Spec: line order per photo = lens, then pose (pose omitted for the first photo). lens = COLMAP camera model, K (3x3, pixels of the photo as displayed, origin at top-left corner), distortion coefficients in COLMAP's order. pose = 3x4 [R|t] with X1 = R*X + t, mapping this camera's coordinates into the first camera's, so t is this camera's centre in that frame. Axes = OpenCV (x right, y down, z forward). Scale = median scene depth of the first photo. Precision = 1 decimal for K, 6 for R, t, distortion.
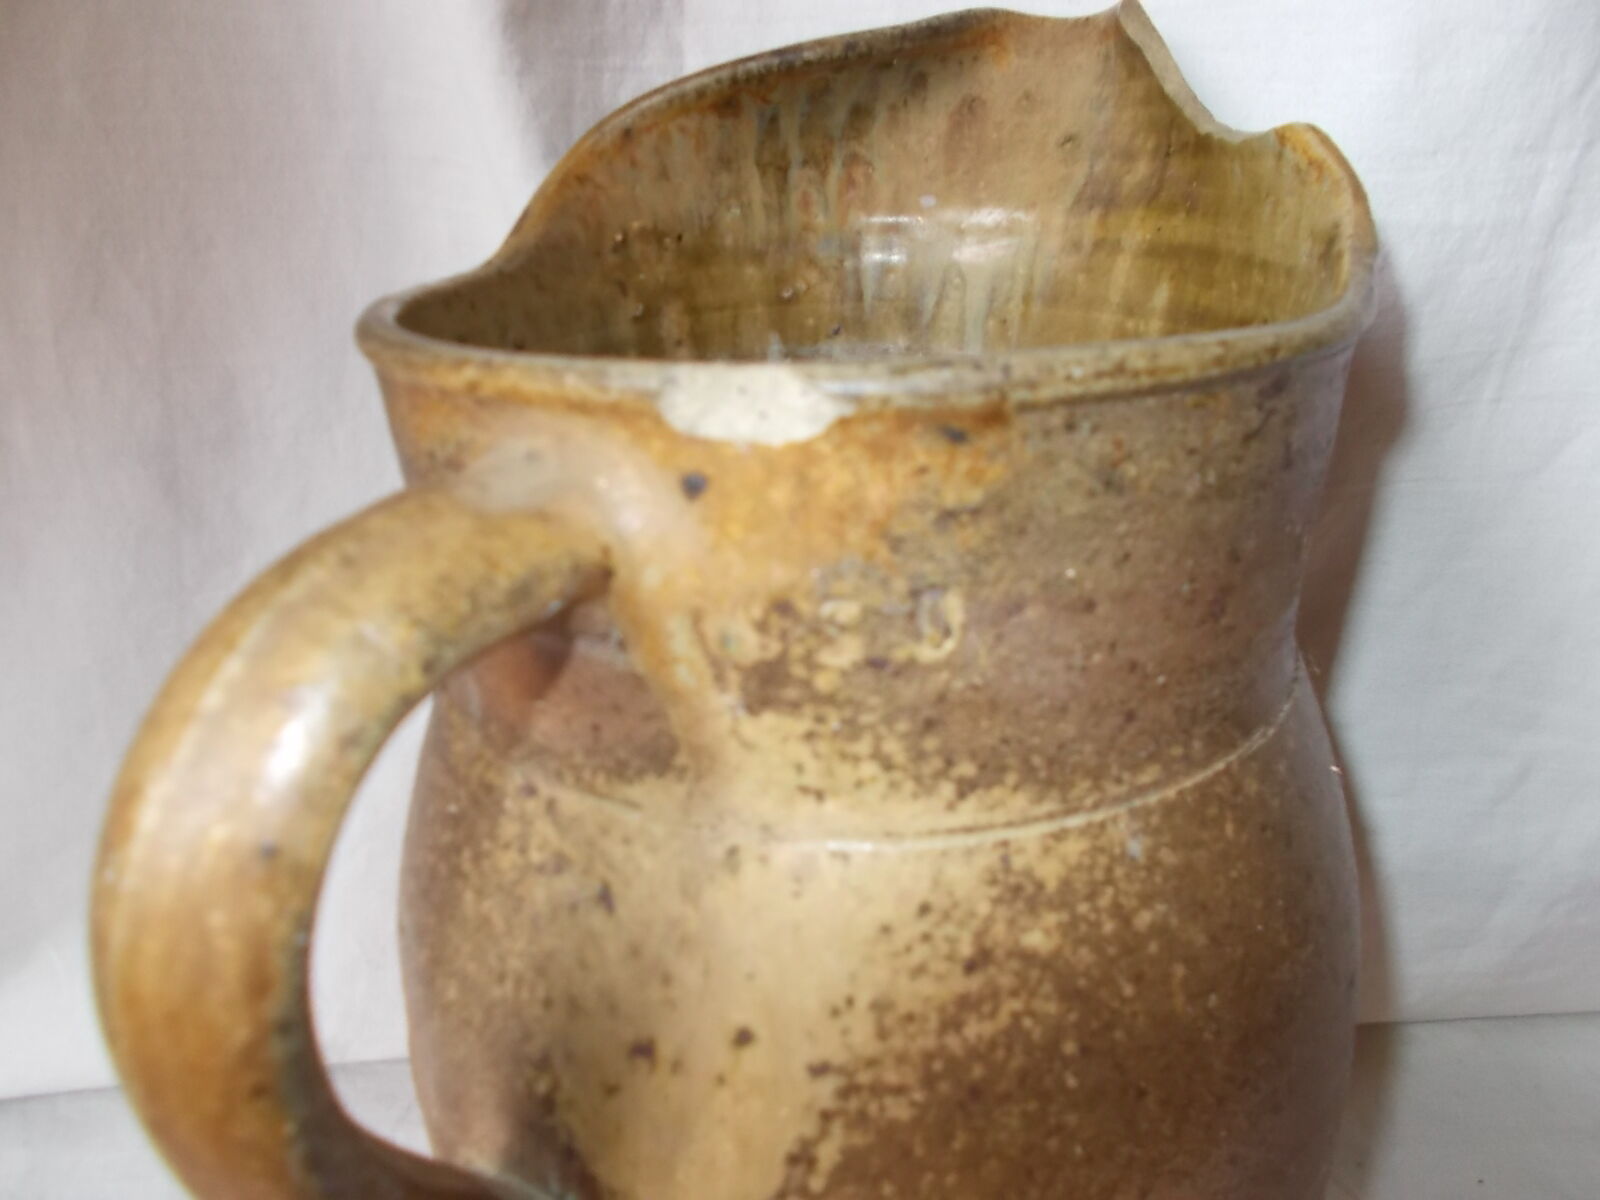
lens RADIAL K [[1227.1, 0, 775.9], [0, 1227.1, 588.0], [0, 0, 1]] dist [0.037229, -0.032021]
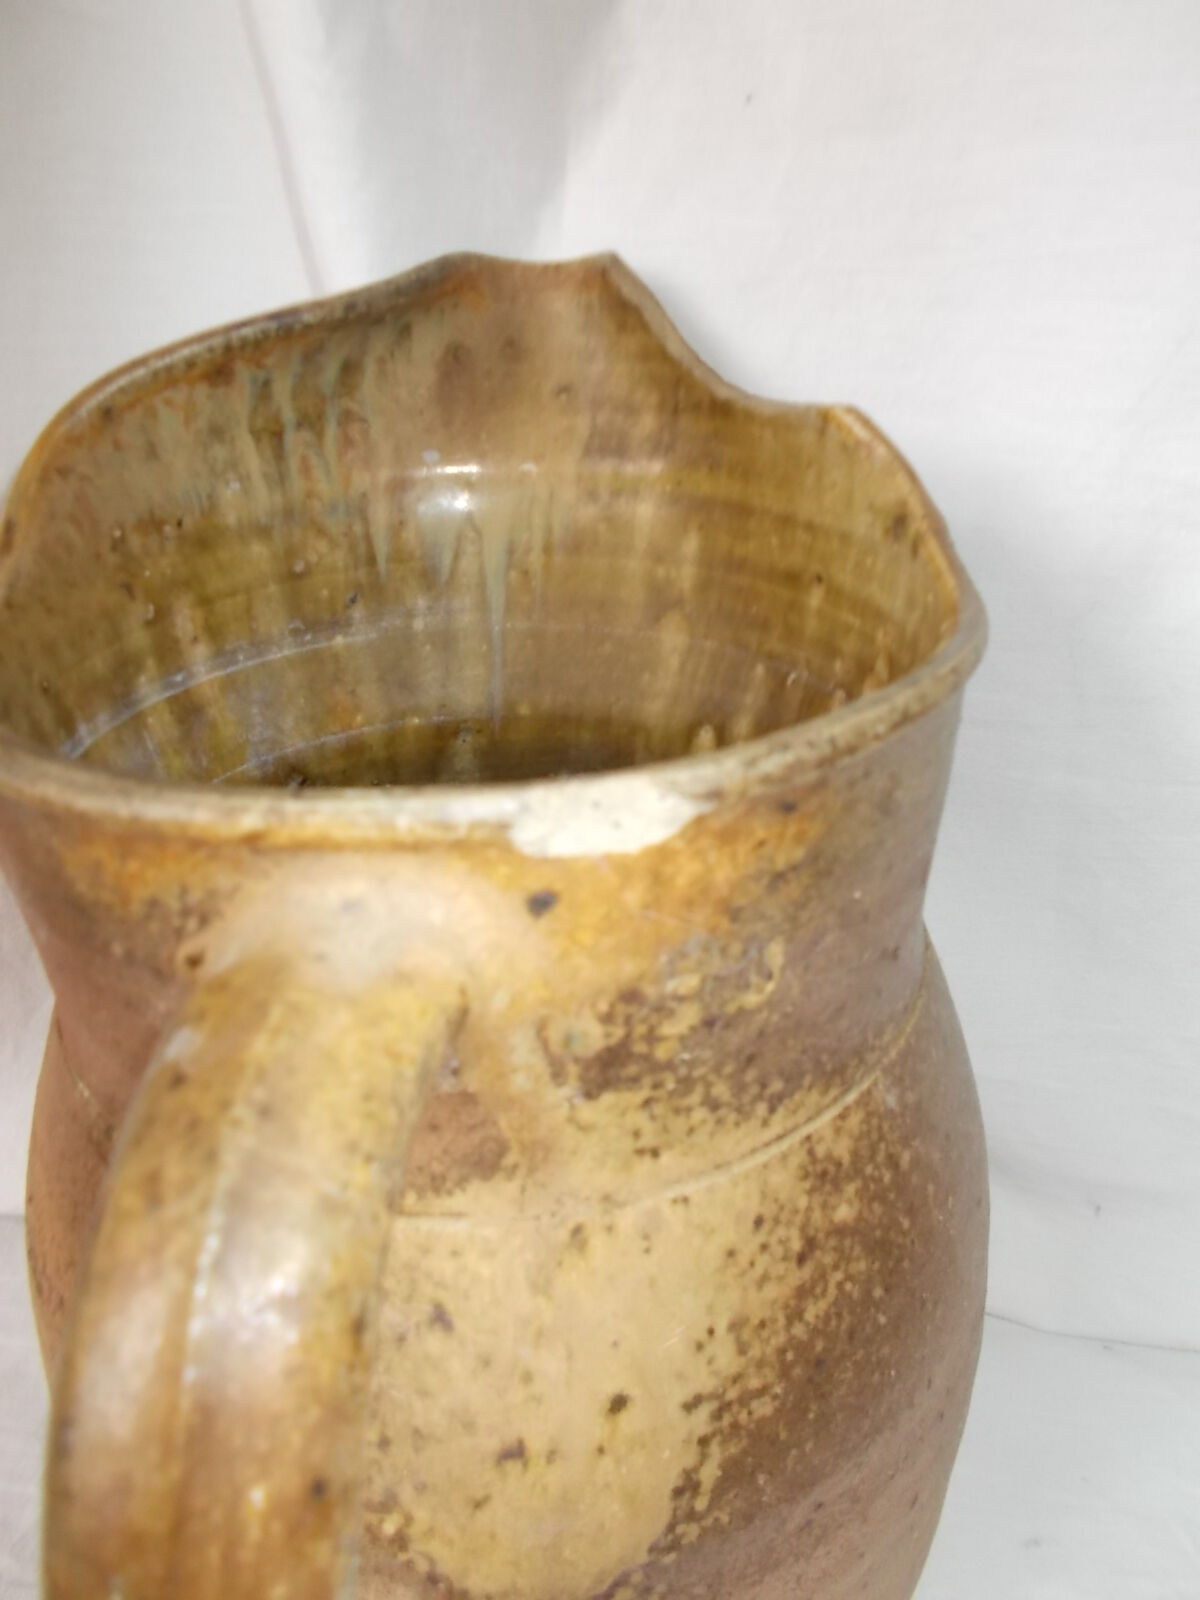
lens RADIAL K [[1227.1, 0, 606.9], [0, 1227.1, 794.5], [0, 0, 1]] dist [0.037229, -0.032021]
pose [[0.882933, -0.196810, 0.426256, -0.287745], [0.164867, 0.980049, 0.111005, -0.183961], [-0.439599, -0.027734, 0.897766, 0.090267]]
